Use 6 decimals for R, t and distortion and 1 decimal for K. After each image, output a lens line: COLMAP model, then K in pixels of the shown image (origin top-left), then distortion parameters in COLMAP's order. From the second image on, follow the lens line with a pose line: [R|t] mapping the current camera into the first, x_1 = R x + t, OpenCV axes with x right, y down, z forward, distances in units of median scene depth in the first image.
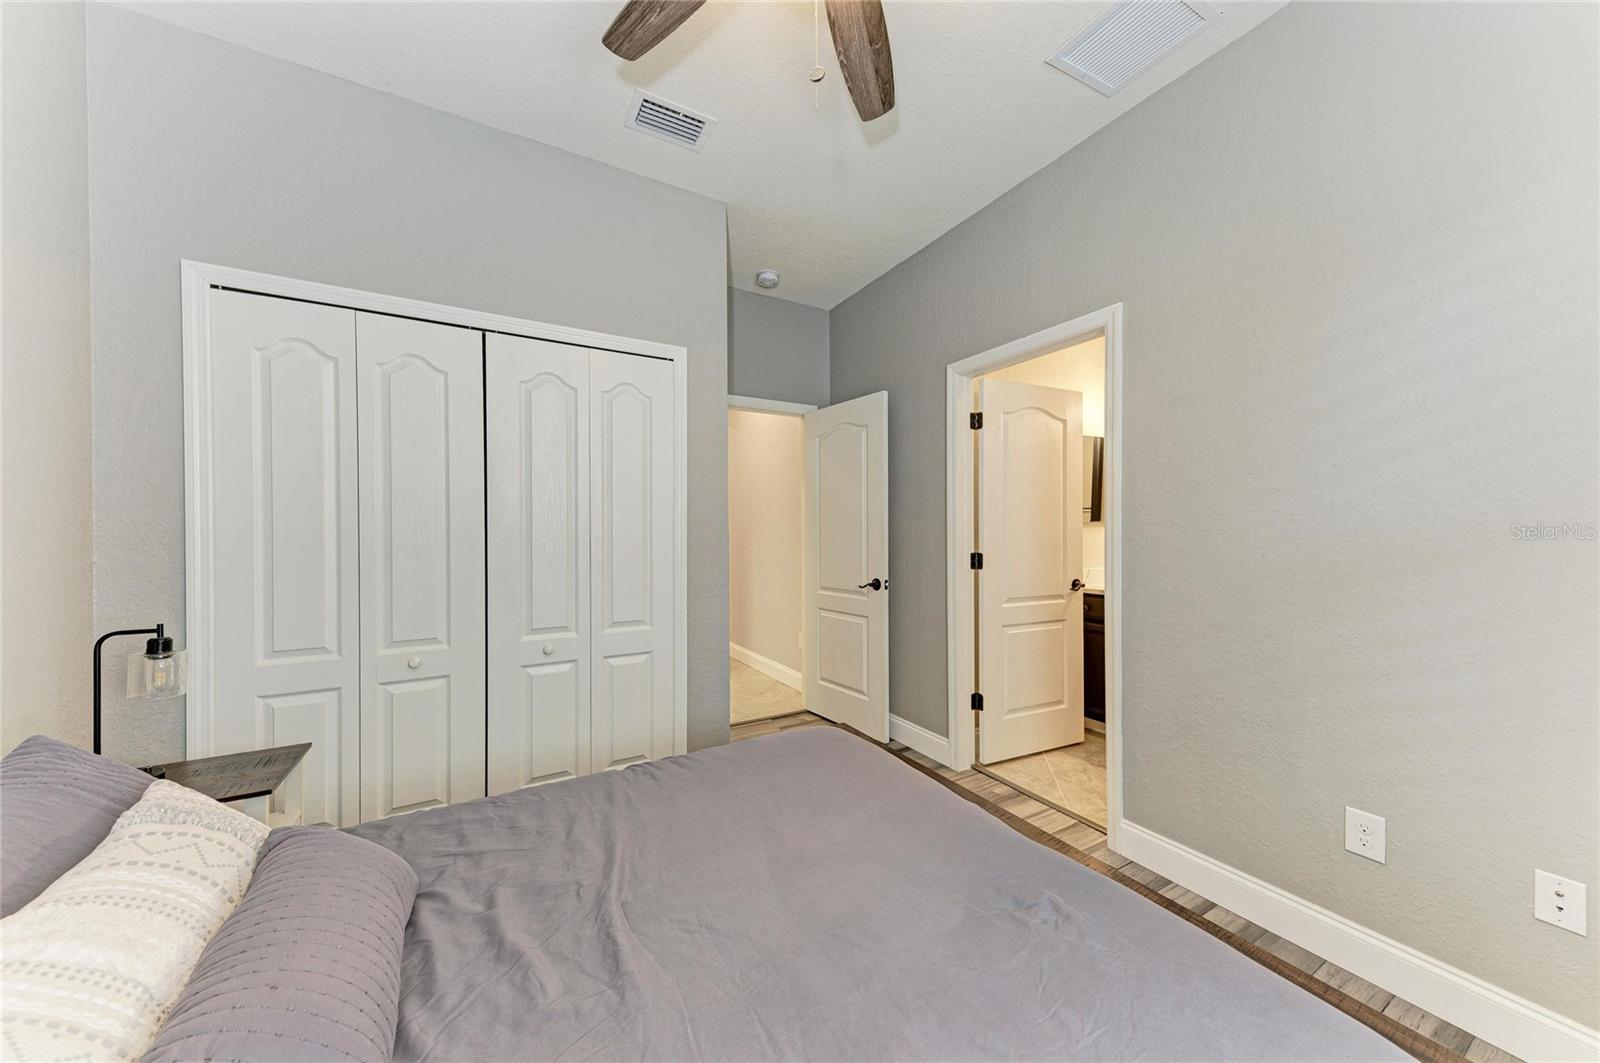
lens RADIAL K [[560.3, 0, 802.1], [0, 560.3, 535.2], [0, 0, 1]] dist [0.024766, 0.000008]
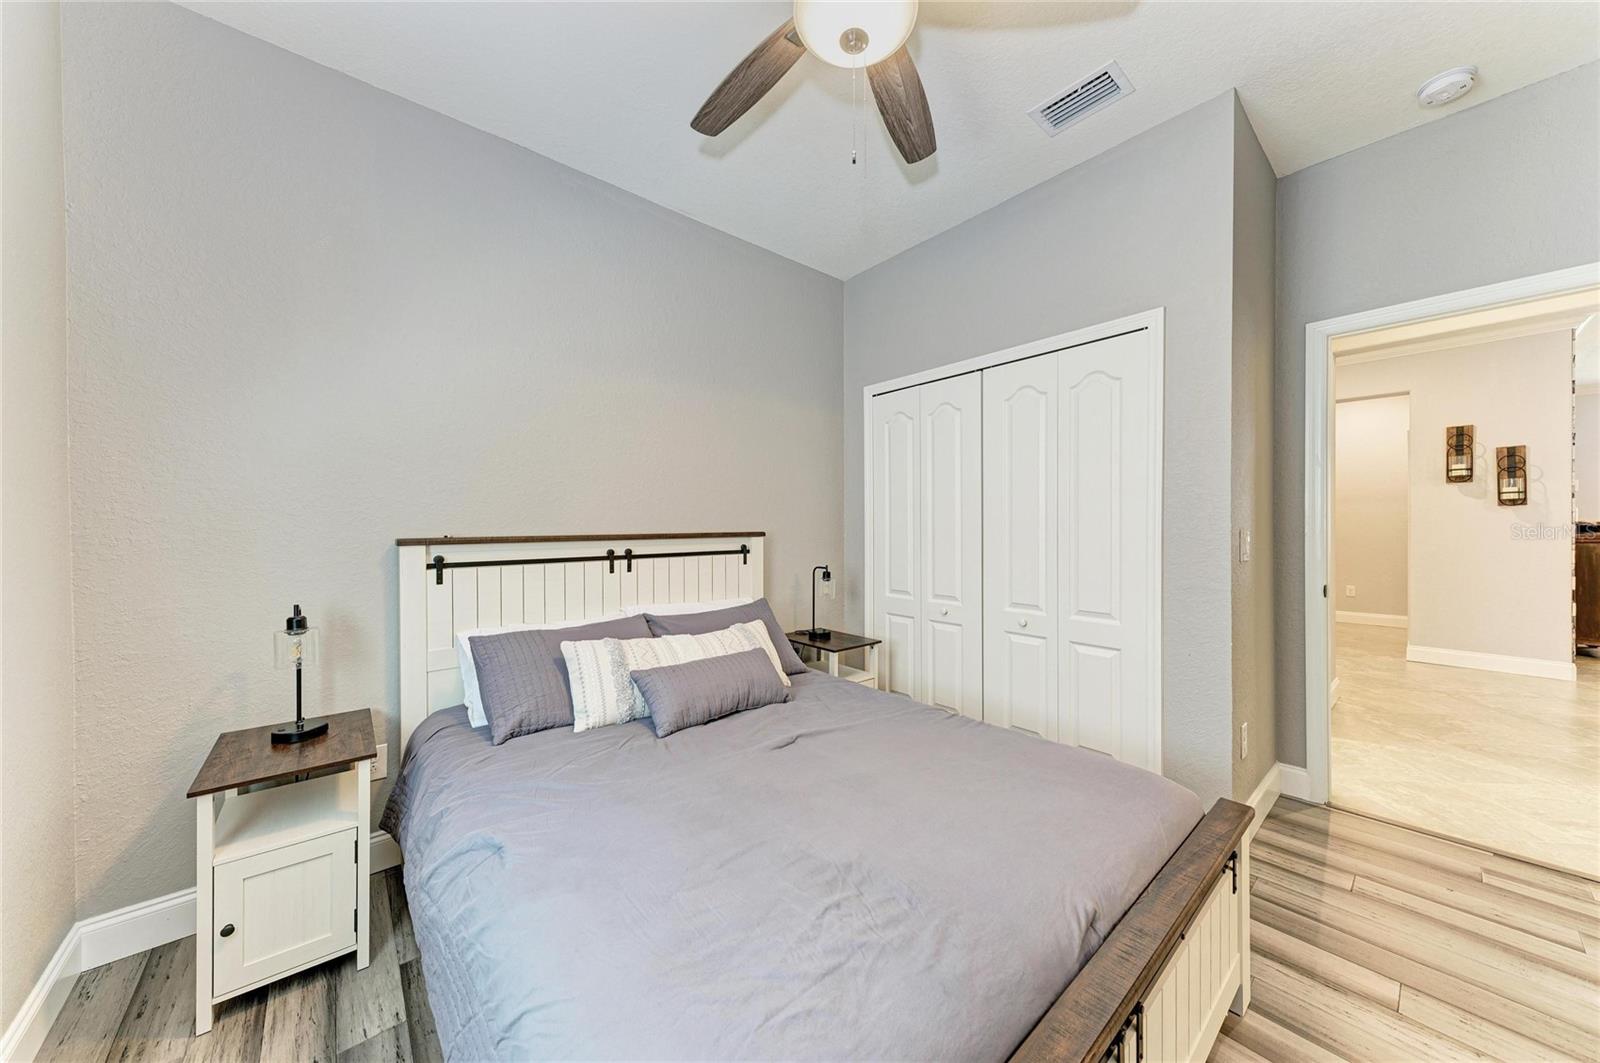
lens RADIAL K [[551.6, 0, 804.8], [0, 551.6, 533.4], [0, 0, 1]] dist [0.011355, -0.000044]
pose [[0.183572, 0.018080, -0.982840, 0.621898], [-0.001273, 0.999834, 0.018155, -0.003502], [0.983005, -0.002081, 0.183564, 0.356411]]
